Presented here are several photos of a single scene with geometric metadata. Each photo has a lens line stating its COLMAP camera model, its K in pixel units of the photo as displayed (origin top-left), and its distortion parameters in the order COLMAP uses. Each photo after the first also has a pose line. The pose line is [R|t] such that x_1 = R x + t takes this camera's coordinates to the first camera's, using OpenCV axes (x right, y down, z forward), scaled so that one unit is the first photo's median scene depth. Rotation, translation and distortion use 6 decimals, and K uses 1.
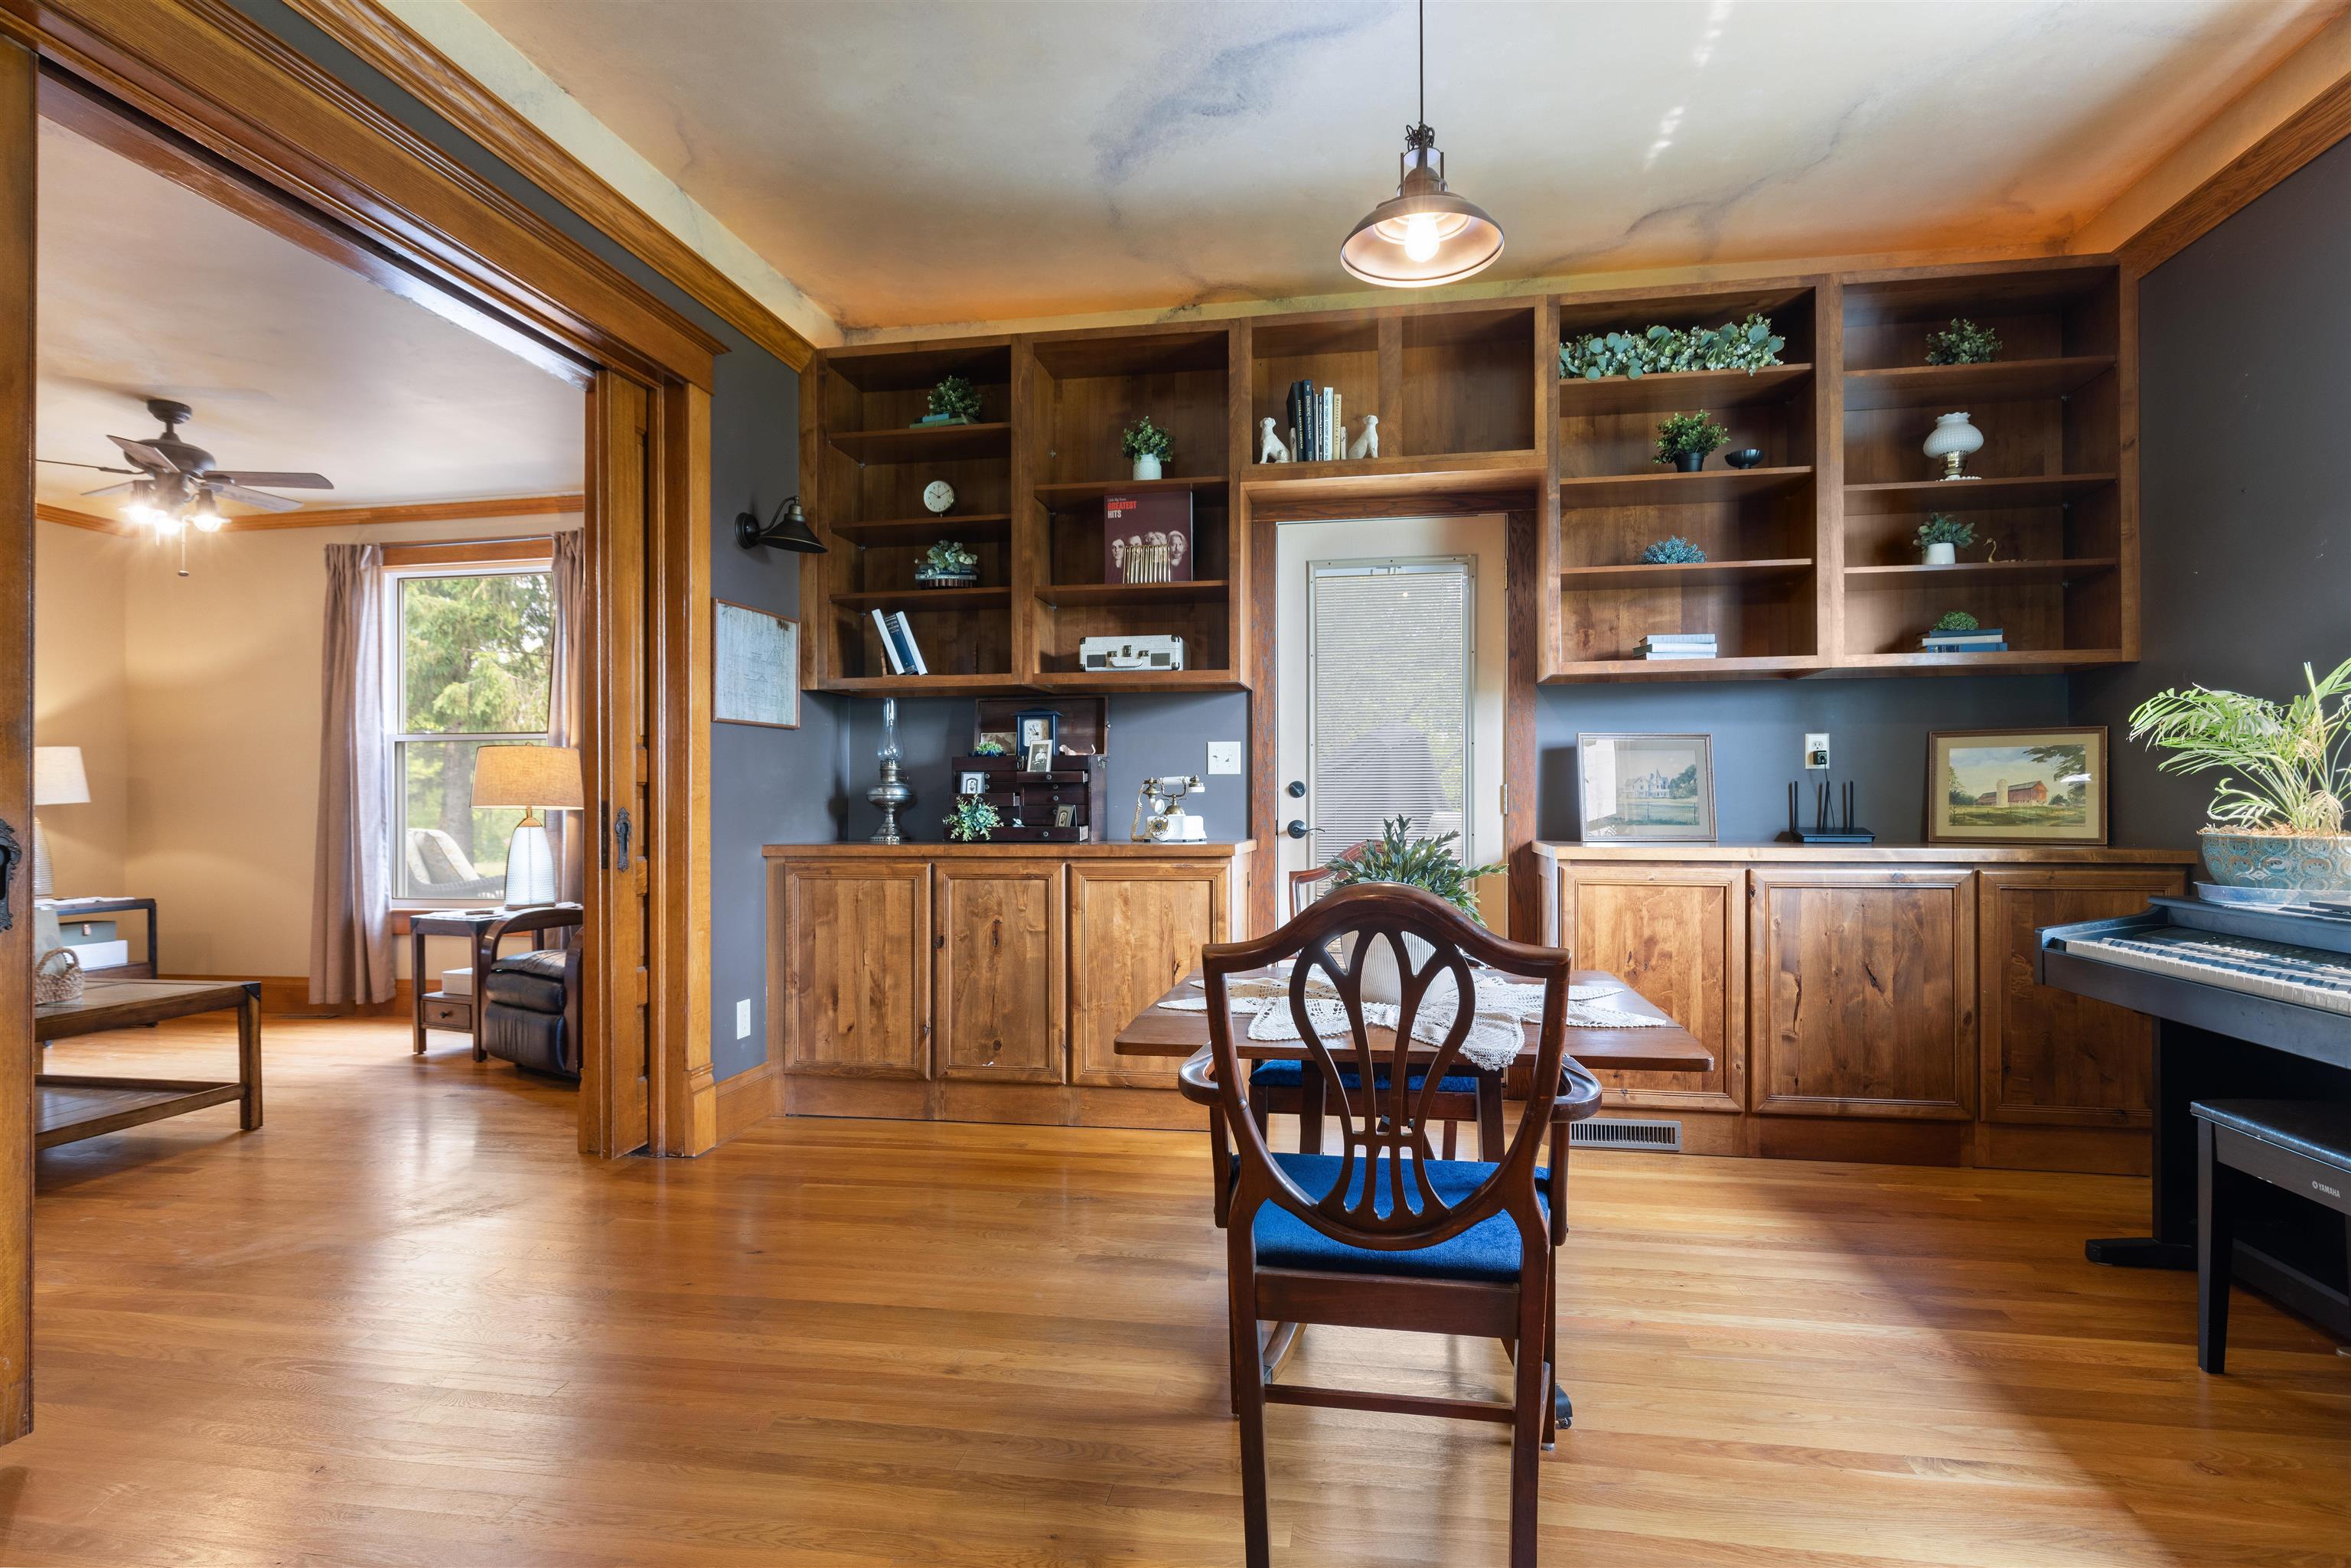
lens RADIAL K [[1252.5, 0, 1175.6], [0, 1252.5, 792.8], [0, 0, 1]] dist [-0.003095, -0.000032]
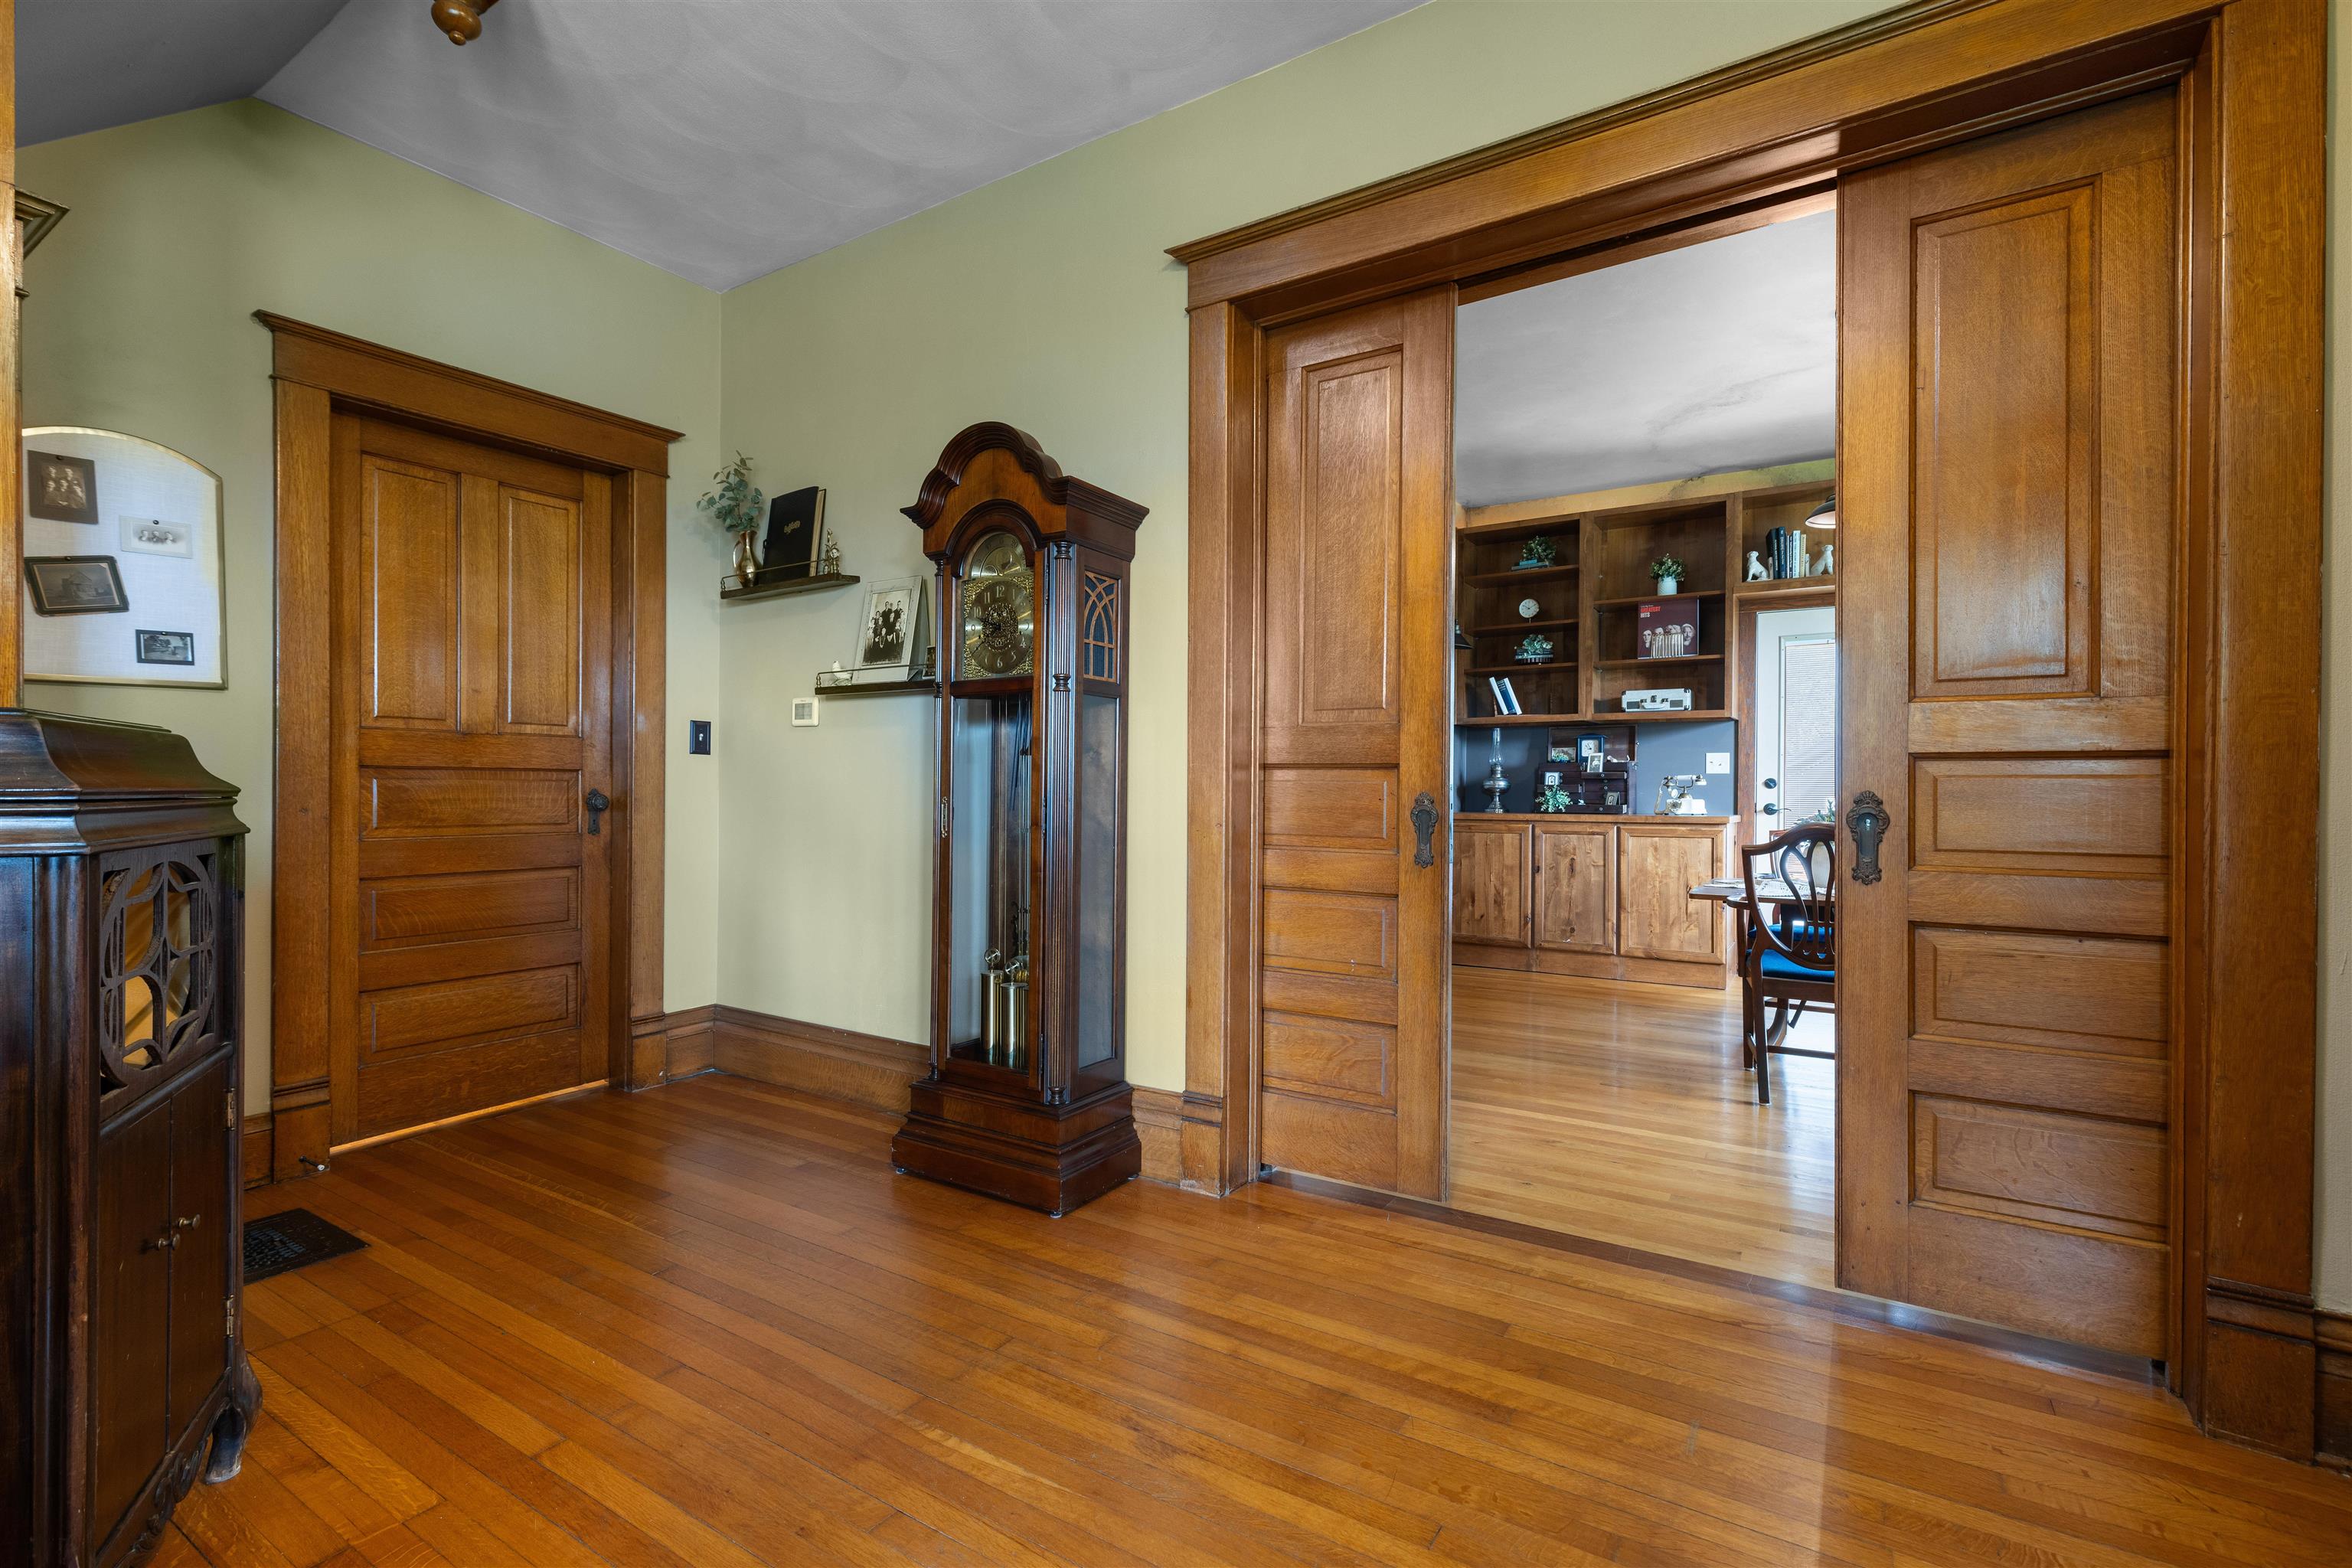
lens RADIAL K [[1072.8, 0, 1159.6], [0, 1072.8, 786.3], [0, 0, 1]] dist [0.003575, -0.000905]
pose [[0.918070, 0.008015, -0.396337, -0.075483], [-0.004491, 0.999942, 0.009818, -0.009153], [0.396392, -0.007234, 0.918053, -0.560258]]
